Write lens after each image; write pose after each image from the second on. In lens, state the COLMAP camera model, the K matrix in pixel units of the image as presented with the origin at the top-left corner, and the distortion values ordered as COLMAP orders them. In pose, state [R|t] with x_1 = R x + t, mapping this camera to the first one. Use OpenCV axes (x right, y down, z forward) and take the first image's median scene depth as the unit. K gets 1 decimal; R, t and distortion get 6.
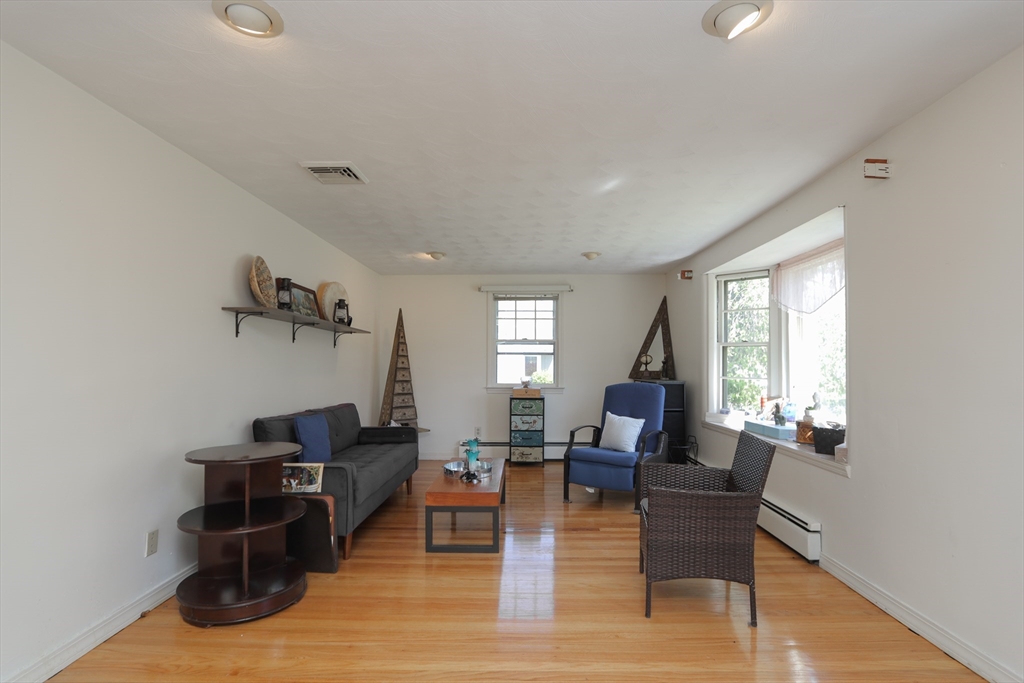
lens RADIAL K [[479.8, 0, 513.2], [0, 479.8, 353.4], [0, 0, 1]] dist [-0.001795, -0.000083]
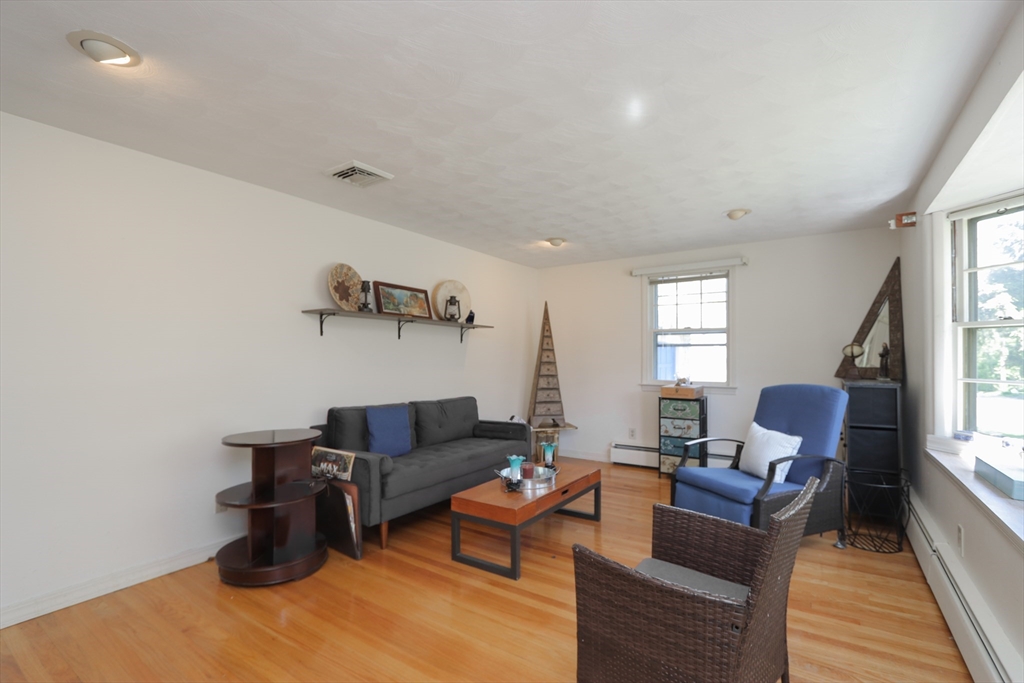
lens RADIAL K [[464.0, 0, 518.4], [0, 464.0, 356.5], [0, 0, 1]] dist [-0.011786, 0.000107]
pose [[0.843296, -0.003095, -0.537440, 0.228922], [0.014622, 0.999745, 0.017187, 0.001988], [0.537250, -0.022353, 0.843127, 0.172764]]
